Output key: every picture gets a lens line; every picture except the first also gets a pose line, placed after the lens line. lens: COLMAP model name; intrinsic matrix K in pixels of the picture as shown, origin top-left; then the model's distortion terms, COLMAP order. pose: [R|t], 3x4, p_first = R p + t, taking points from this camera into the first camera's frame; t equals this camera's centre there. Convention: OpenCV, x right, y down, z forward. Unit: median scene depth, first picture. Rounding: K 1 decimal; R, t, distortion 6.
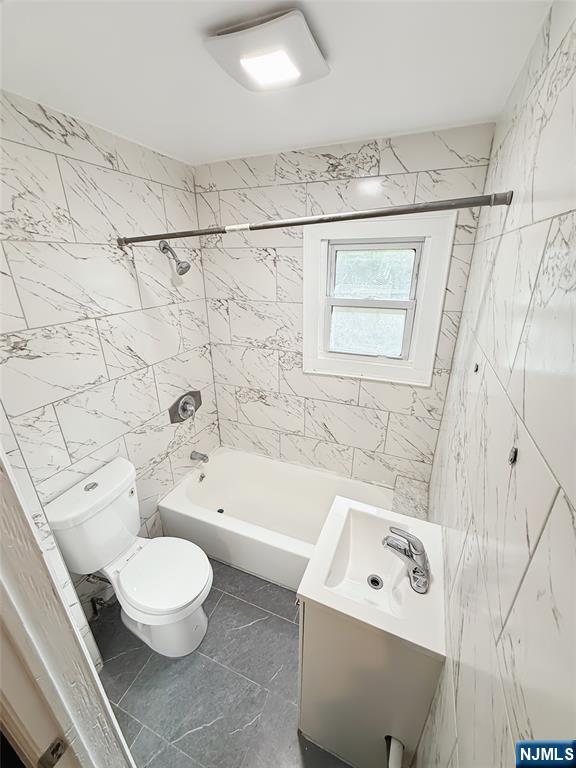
lens RADIAL K [[302.1, 0, 286.7], [0, 302.1, 394.2], [0, 0, 1]] dist [0.001107, 0.000094]
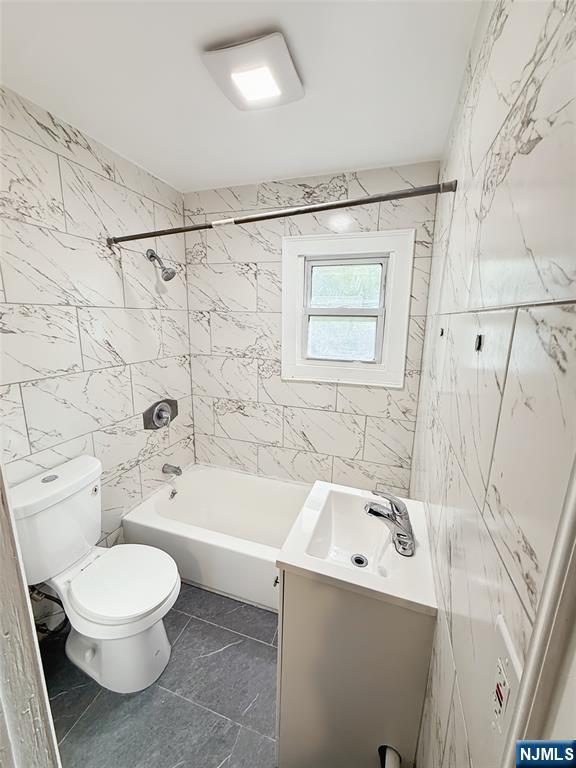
lens RADIAL K [[302.1, 0, 286.7], [0, 302.1, 394.2], [0, 0, 1]] dist [0.001107, 0.000094]
pose [[0.997265, 0.010662, 0.073129, -0.004005], [0.002144, 0.984947, -0.172843, 0.198584], [-0.073871, 0.172527, 0.982231, 0.006953]]
